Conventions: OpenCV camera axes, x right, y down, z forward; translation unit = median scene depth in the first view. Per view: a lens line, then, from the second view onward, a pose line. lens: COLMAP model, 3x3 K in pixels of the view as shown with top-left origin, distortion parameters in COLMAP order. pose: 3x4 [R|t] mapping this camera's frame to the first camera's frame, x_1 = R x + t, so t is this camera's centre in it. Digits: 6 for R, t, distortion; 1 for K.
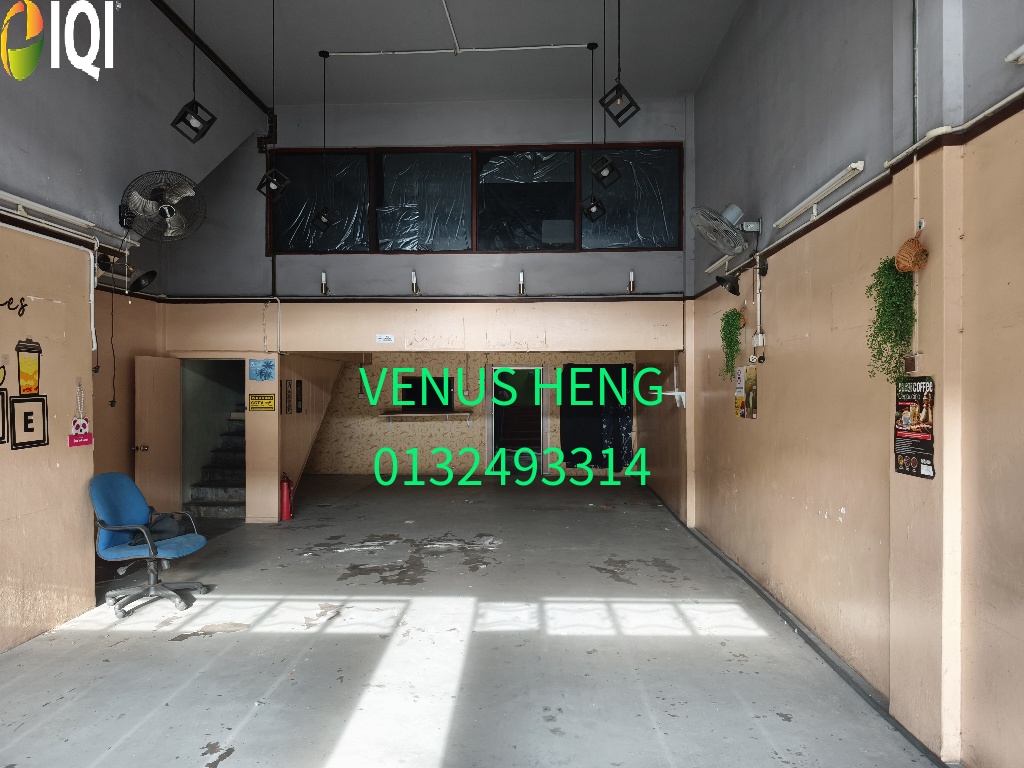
lens RADIAL K [[695.8, 0, 513.2], [0, 695.8, 386.8], [0, 0, 1]] dist [-0.002063, -0.000938]
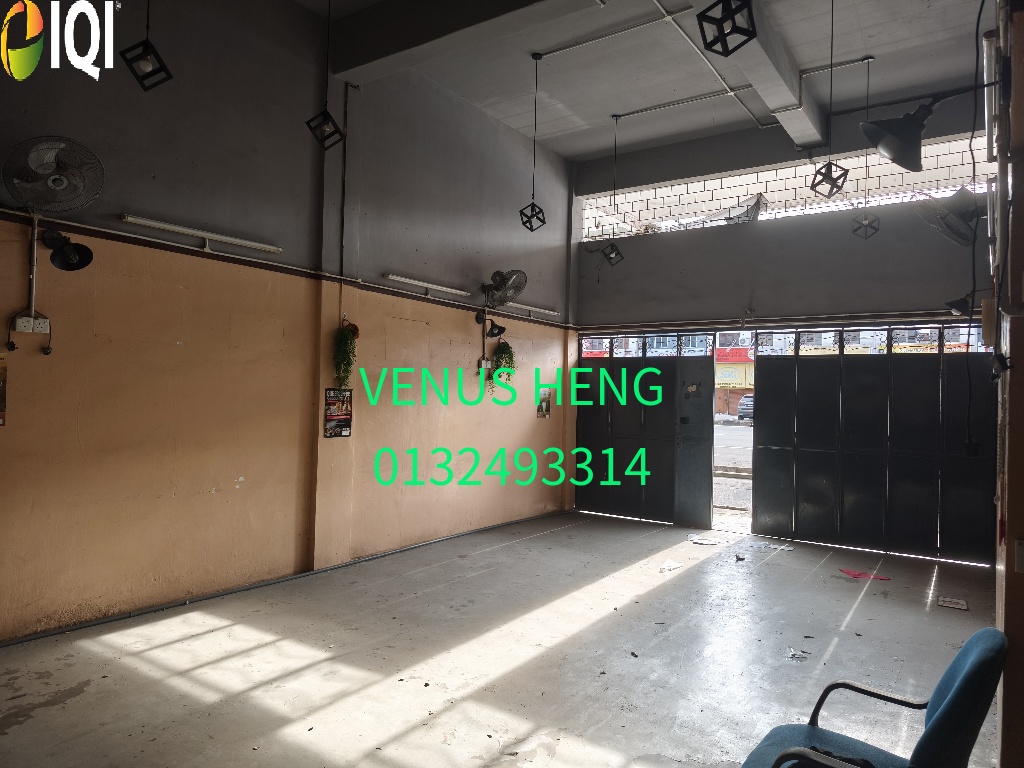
lens RADIAL K [[695.8, 0, 513.6], [0, 695.8, 384.2], [0, 0, 1]] dist [-0.002063, -0.000938]
pose [[-0.840853, 0.000722, 0.541264, -0.575333], [-0.005155, 0.999943, -0.009343, 0.004319], [-0.541240, -0.010646, -0.840801, 1.452390]]
